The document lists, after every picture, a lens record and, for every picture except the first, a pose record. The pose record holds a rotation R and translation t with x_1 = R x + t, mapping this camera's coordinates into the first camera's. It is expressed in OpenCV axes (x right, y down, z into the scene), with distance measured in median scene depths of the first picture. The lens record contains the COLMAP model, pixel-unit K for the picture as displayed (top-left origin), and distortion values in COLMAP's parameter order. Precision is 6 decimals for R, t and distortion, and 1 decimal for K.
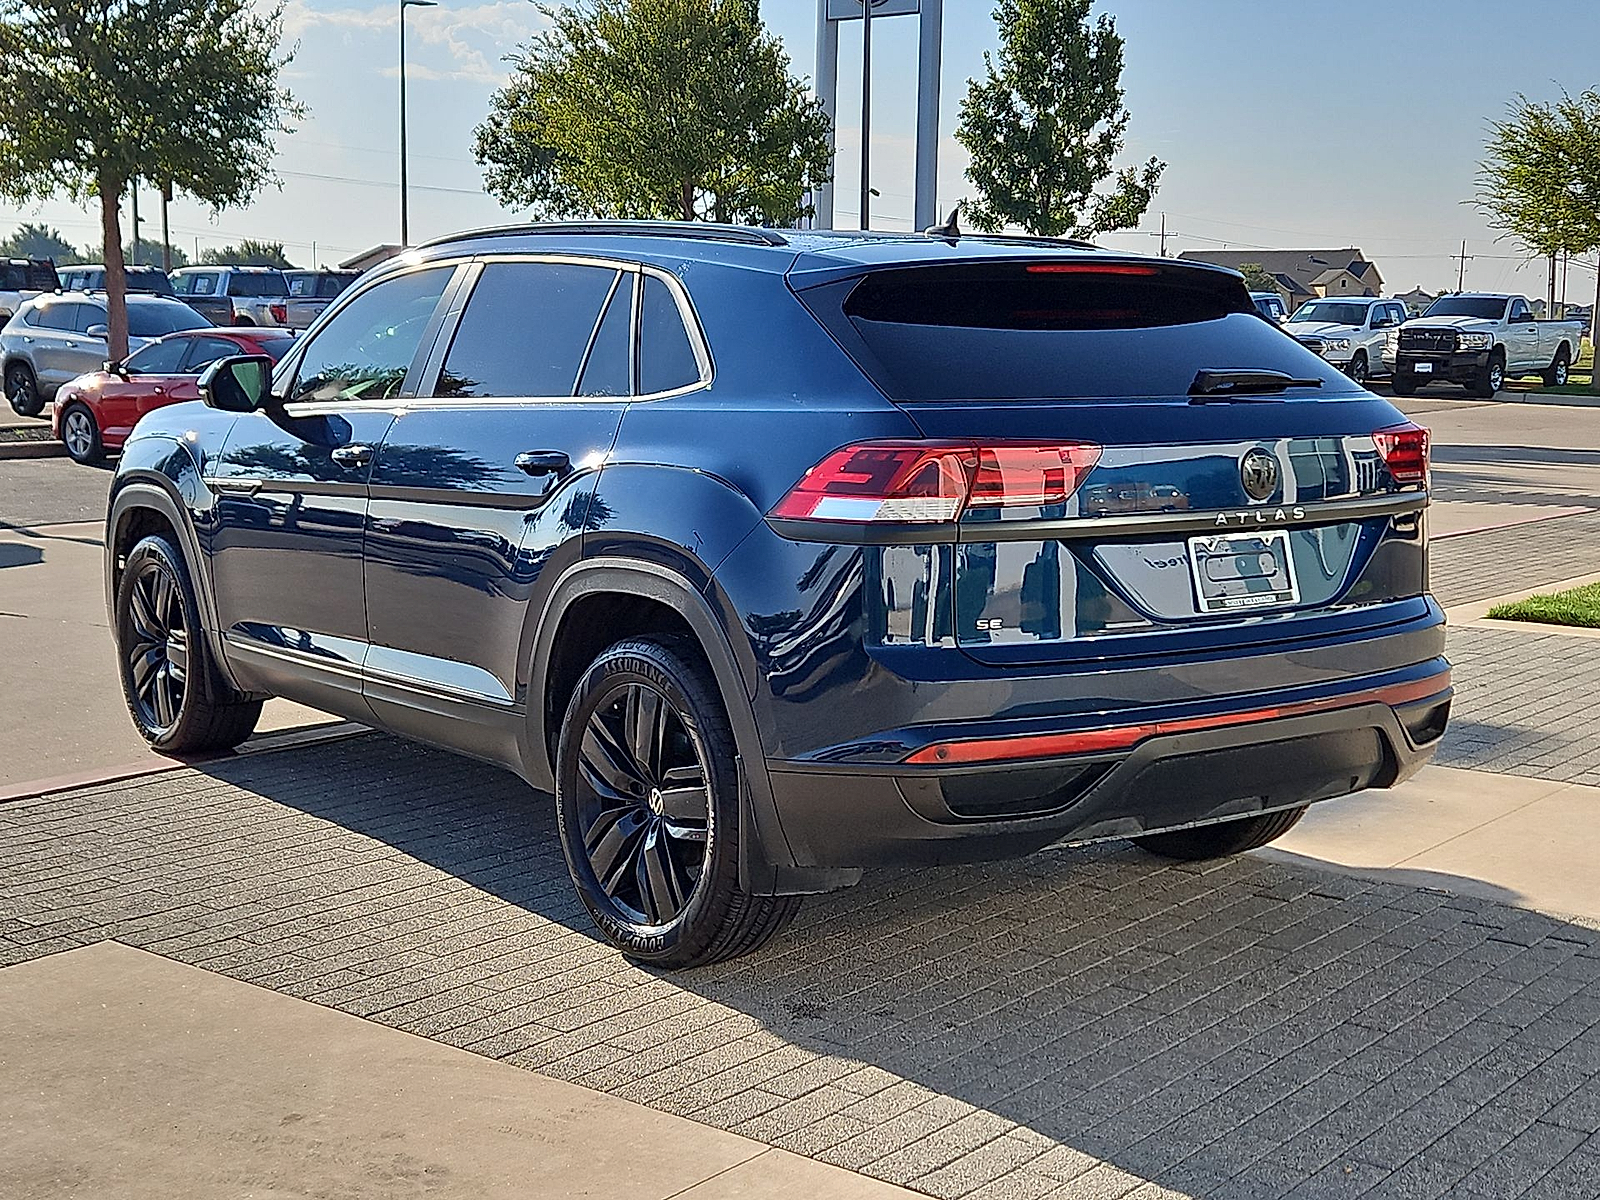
lens RADIAL K [[2152.3, 0, 800.0], [0, 2152.3, 600.0], [0, 0, 1]] dist [0.084540, -0.107978]
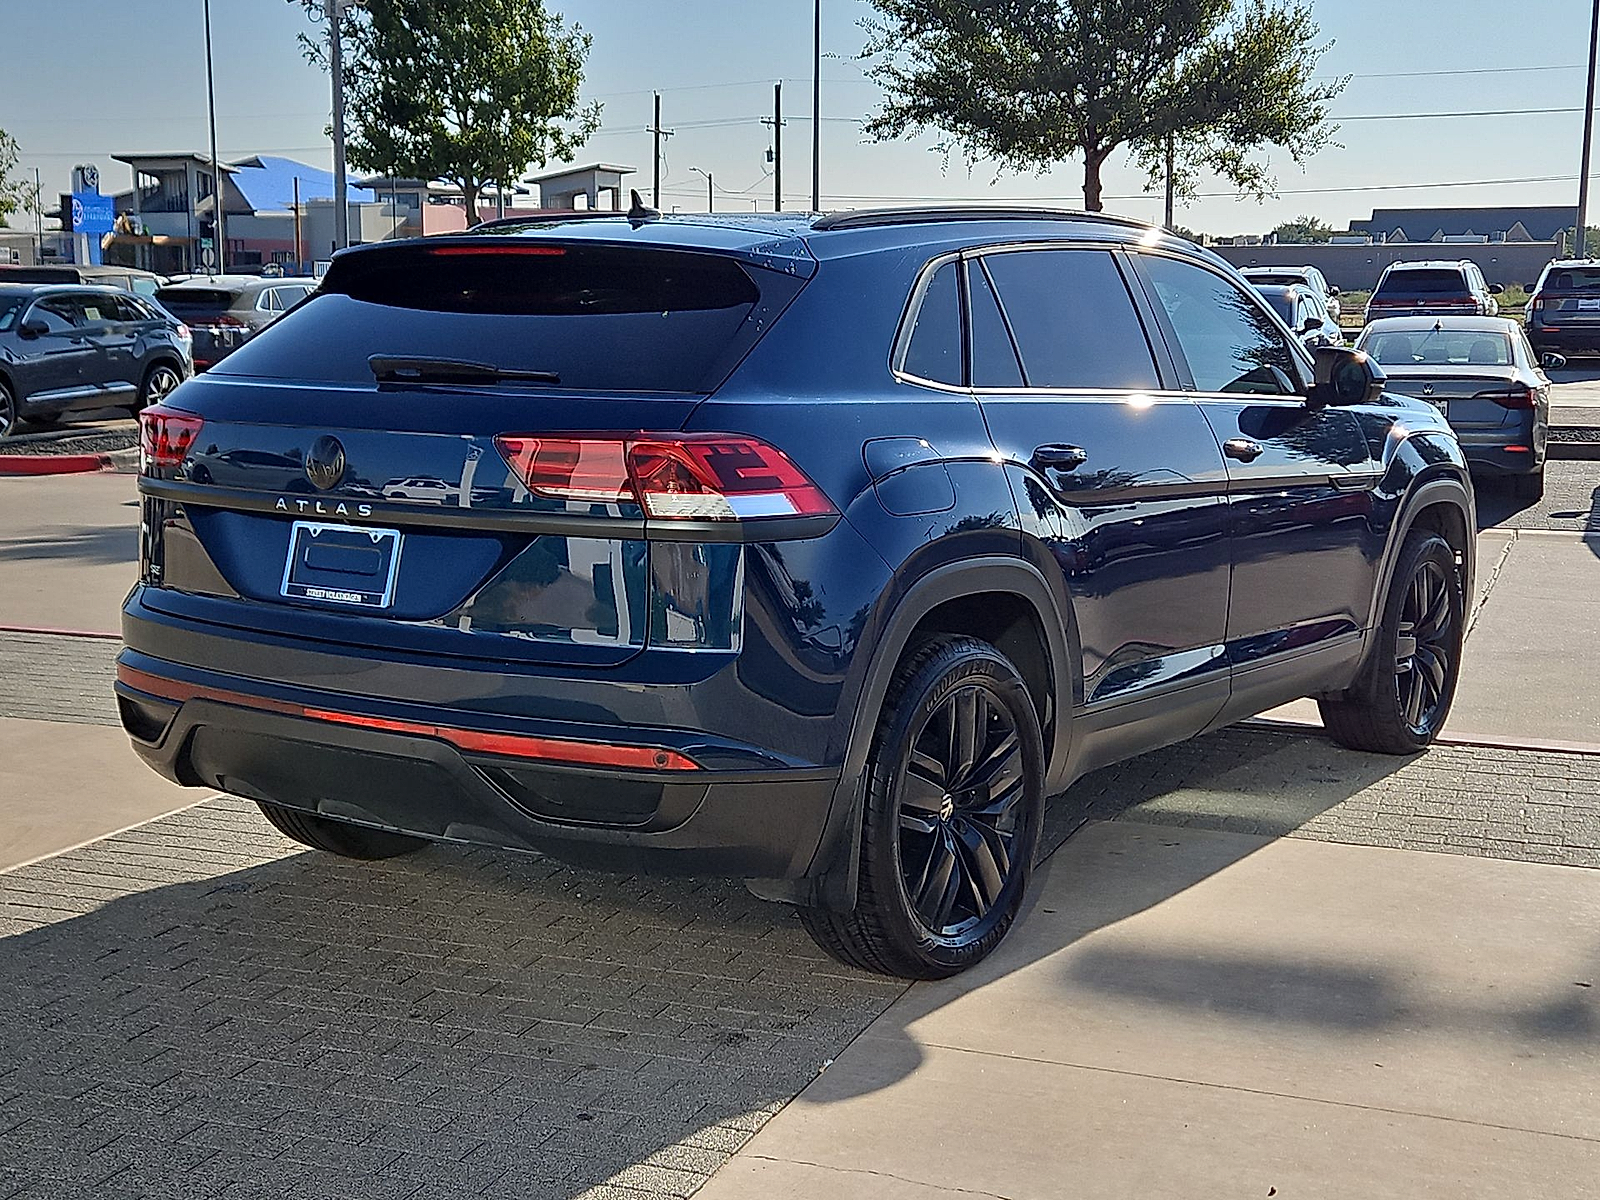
lens RADIAL K [[2154.4, 0, 794.7], [0, 2154.4, 567.0], [0, 0, 1]] dist [0.079803, 0.007601]
pose [[0.288025, 0.111593, -0.951099, 1.158127], [-0.124650, 0.989106, 0.078304, -0.110685], [0.949476, 0.096001, 0.298797, 0.888385]]
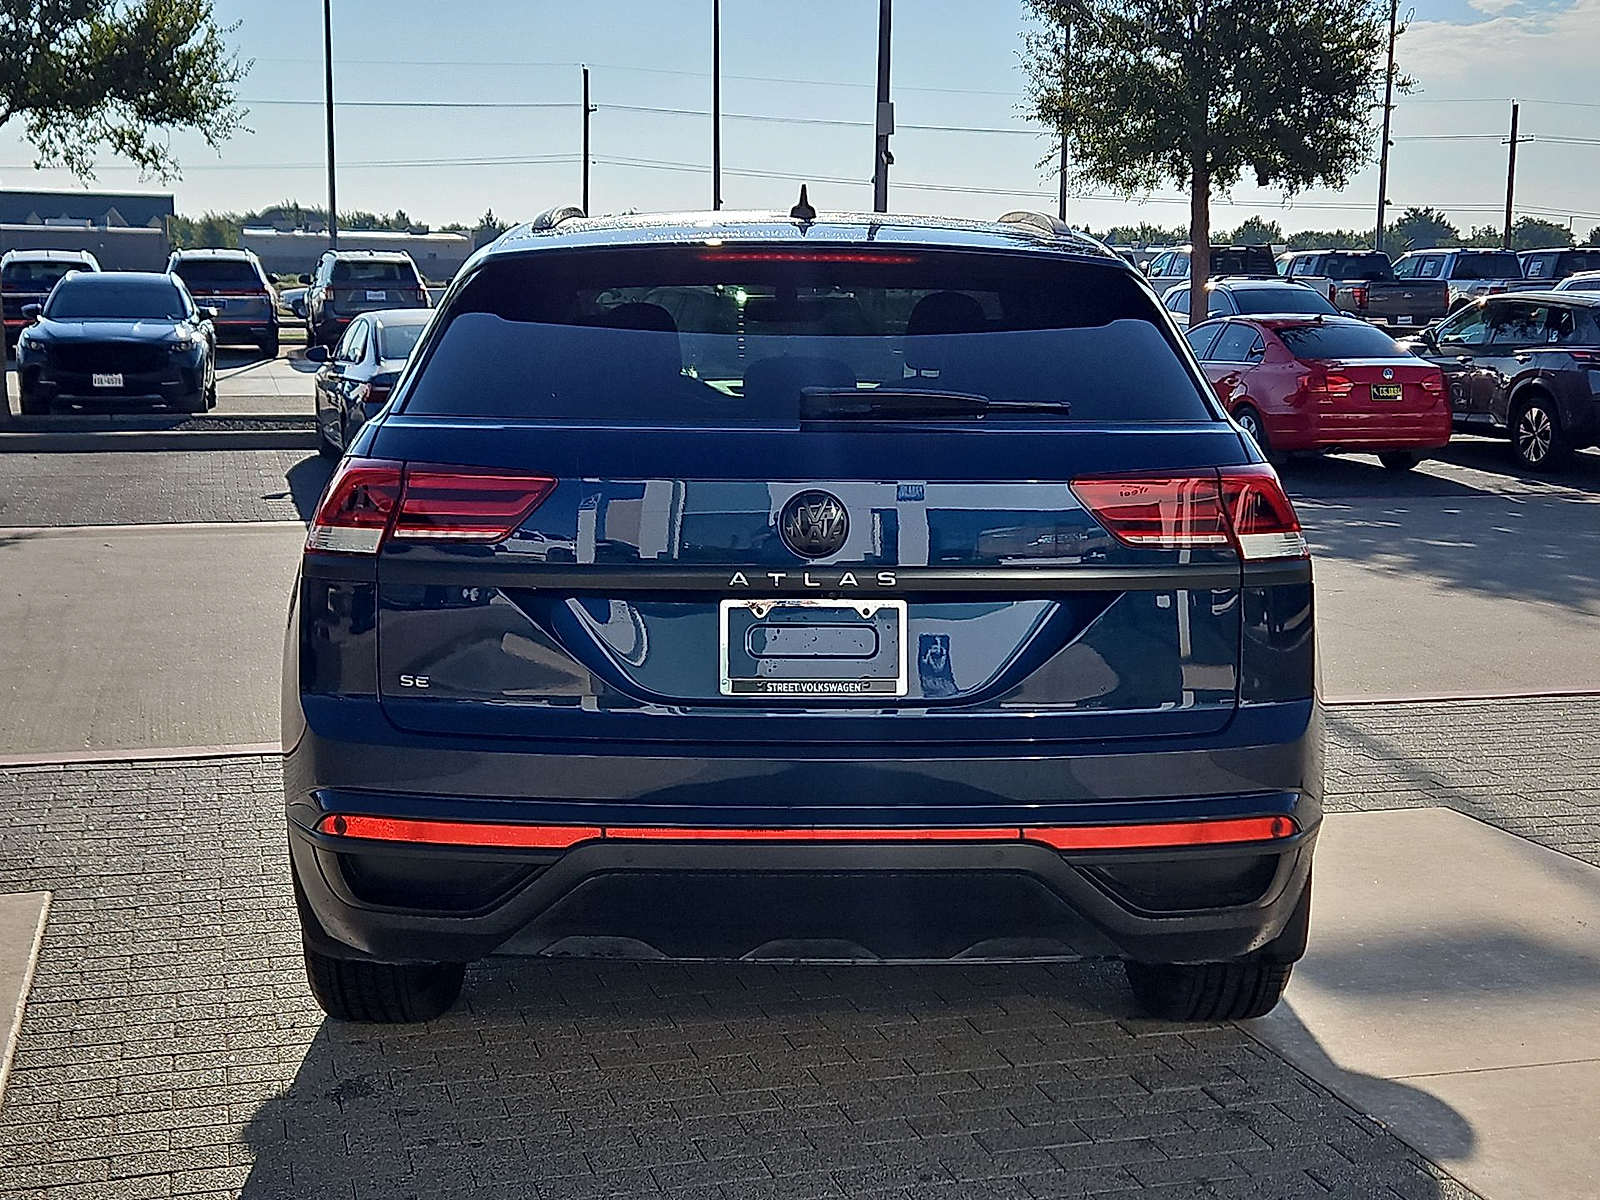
lens RADIAL K [[2152.3, 0, 800.0], [0, 2152.3, 600.0], [0, 0, 1]] dist [0.084540, -0.107978]
pose [[0.809741, 0.081582, -0.581088, 0.638091], [-0.076624, 0.996509, 0.033131, -0.054938], [0.581763, 0.017698, 0.813166, 0.361691]]
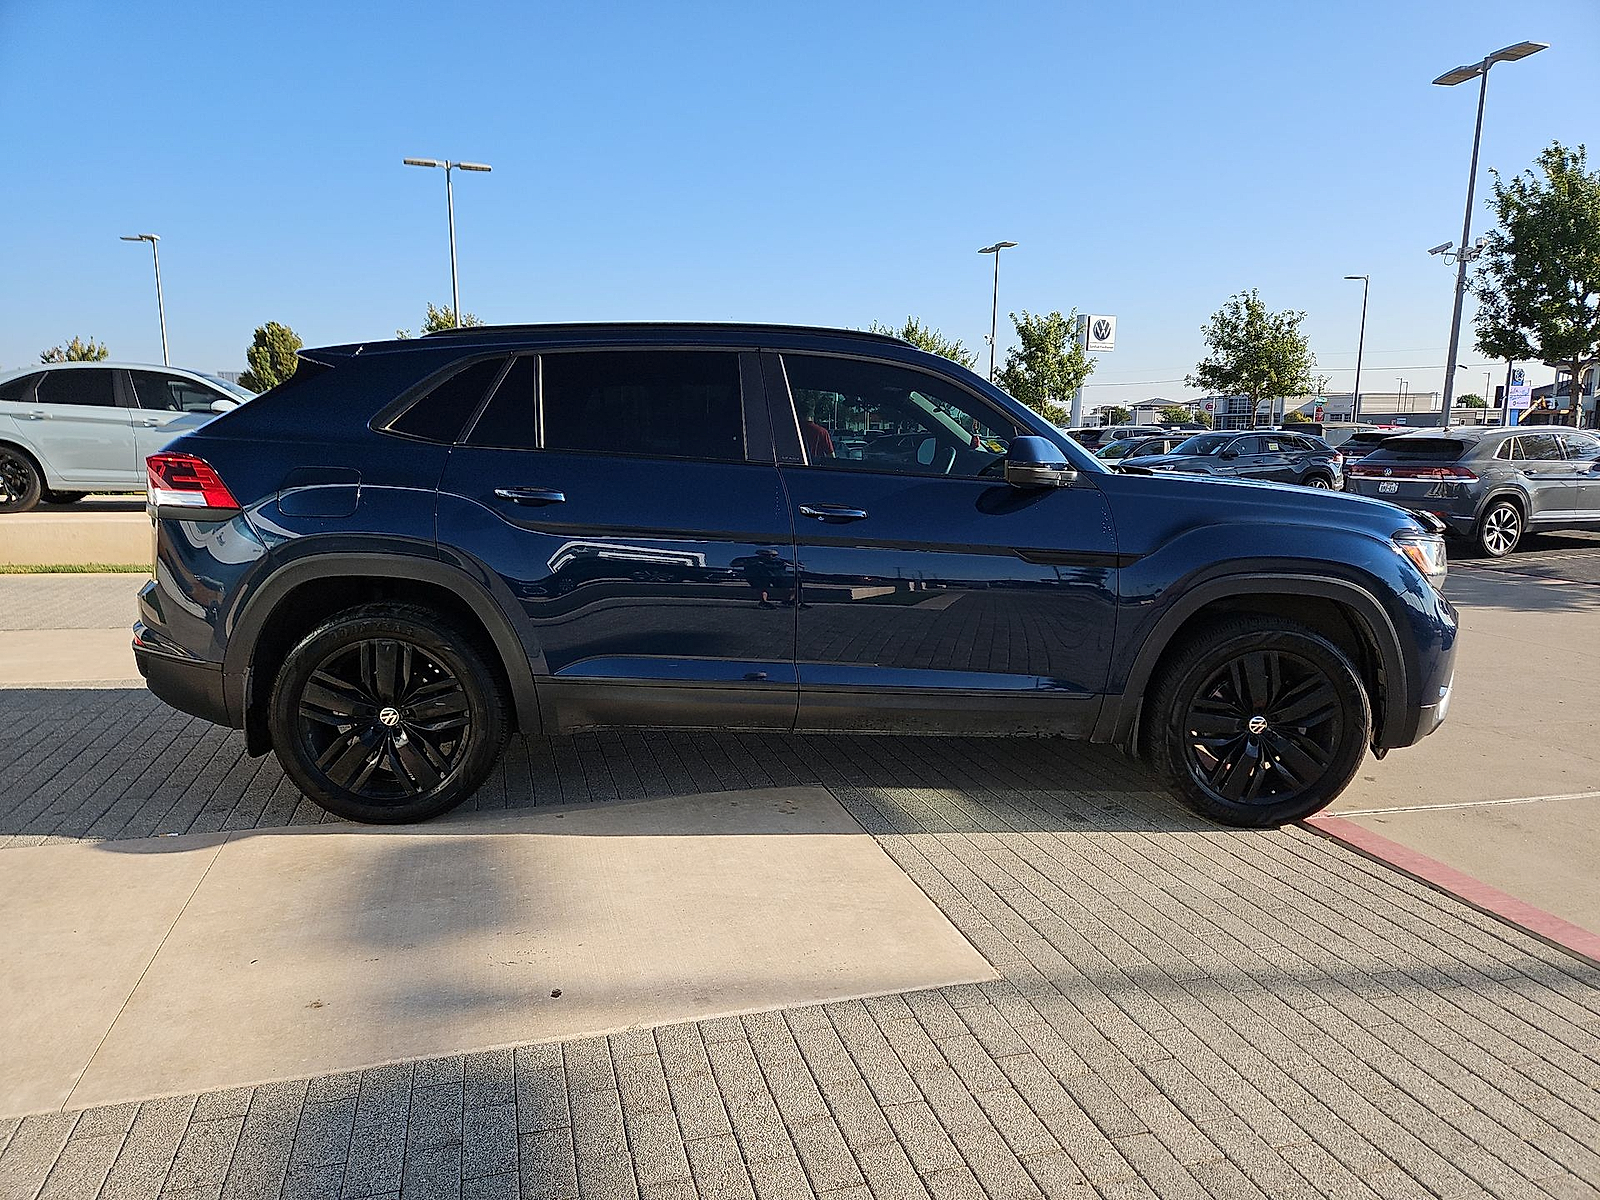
lens RADIAL K [[1052.9, 0, 800.0], [0, 1052.9, 600.0], [0, 0, 1]] dist [0.037508, -0.000634]
pose [[-0.578802, 0.109330, -0.808106, 0.675684], [-0.121952, 0.968223, 0.218340, -0.217040], [0.806298, 0.224925, -0.547076, 1.903239]]
